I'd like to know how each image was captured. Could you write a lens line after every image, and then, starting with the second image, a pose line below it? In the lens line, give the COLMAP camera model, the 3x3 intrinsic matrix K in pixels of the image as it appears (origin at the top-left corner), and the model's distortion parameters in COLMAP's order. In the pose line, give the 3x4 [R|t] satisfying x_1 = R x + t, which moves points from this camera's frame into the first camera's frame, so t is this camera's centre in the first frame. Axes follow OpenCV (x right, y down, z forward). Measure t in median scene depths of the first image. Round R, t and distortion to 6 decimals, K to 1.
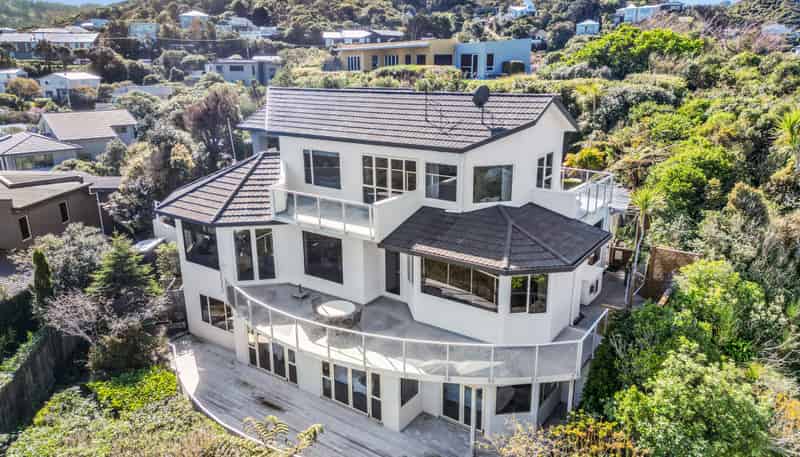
lens RADIAL K [[552.1, 0, 400.0], [0, 552.1, 228.5], [0, 0, 1]] dist [0.081963, -0.083675]
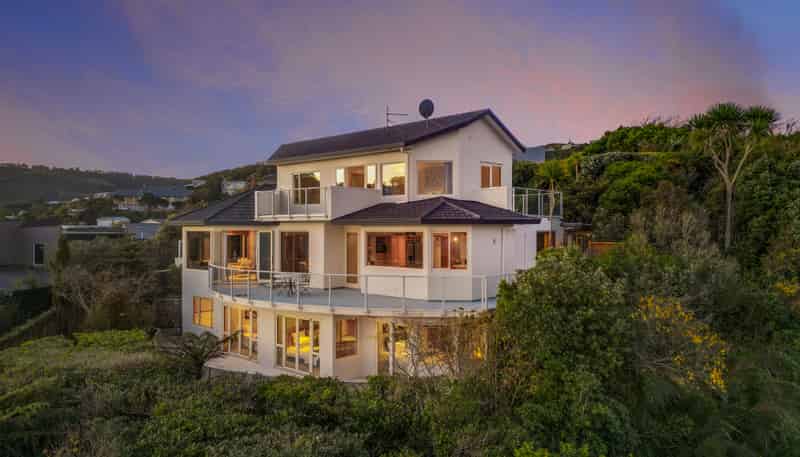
lens RADIAL K [[552.1, 0, 400.0], [0, 552.1, 228.5], [0, 0, 1]] dist [0.081963, -0.083675]
pose [[0.992054, 0.010628, -0.125360, 0.217668], [-0.045132, 0.960168, -0.275754, 0.309274], [0.117436, 0.279220, 0.953019, -0.071410]]
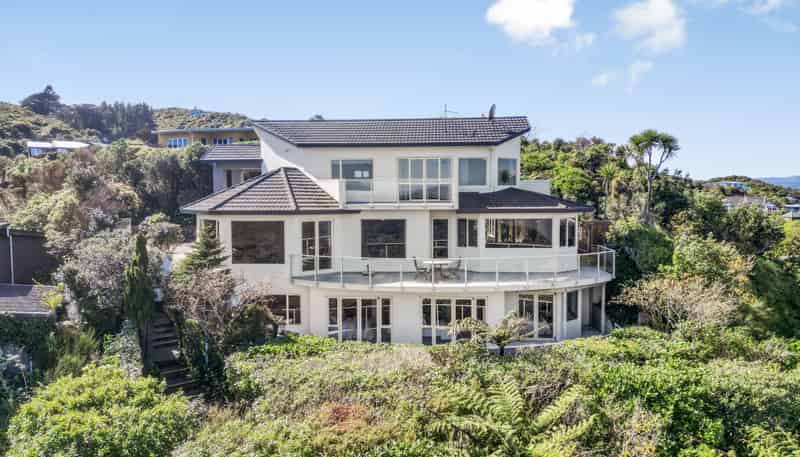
lens RADIAL K [[552.1, 0, 400.0], [0, 552.1, 228.5], [0, 0, 1]] dist [0.081963, -0.083675]
pose [[0.849877, -0.026886, 0.526295, -0.724133], [0.148925, 0.970242, -0.190924, 0.257993], [-0.505500, 0.240640, 0.828590, 0.006881]]
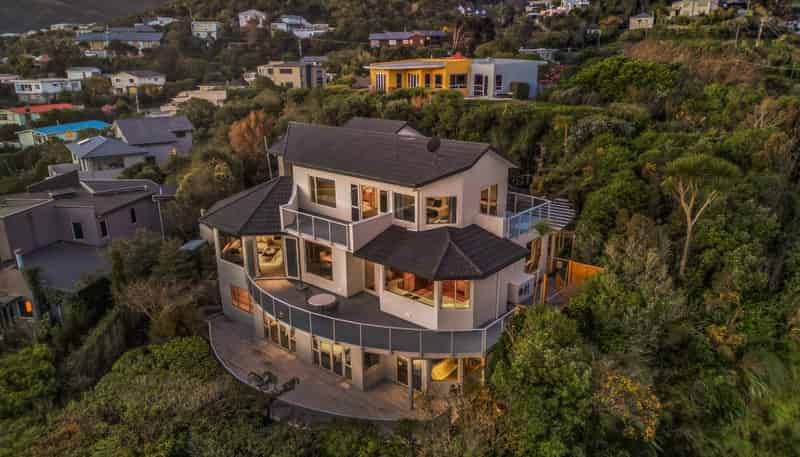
lens RADIAL K [[552.1, 0, 400.0], [0, 552.1, 228.5], [0, 0, 1]] dist [0.081963, -0.083675]
pose [[0.995588, 0.026088, -0.090138, 0.171099], [-0.024509, 0.999527, 0.018582, -0.053802], [0.090580, -0.016291, 0.995756, -0.299251]]
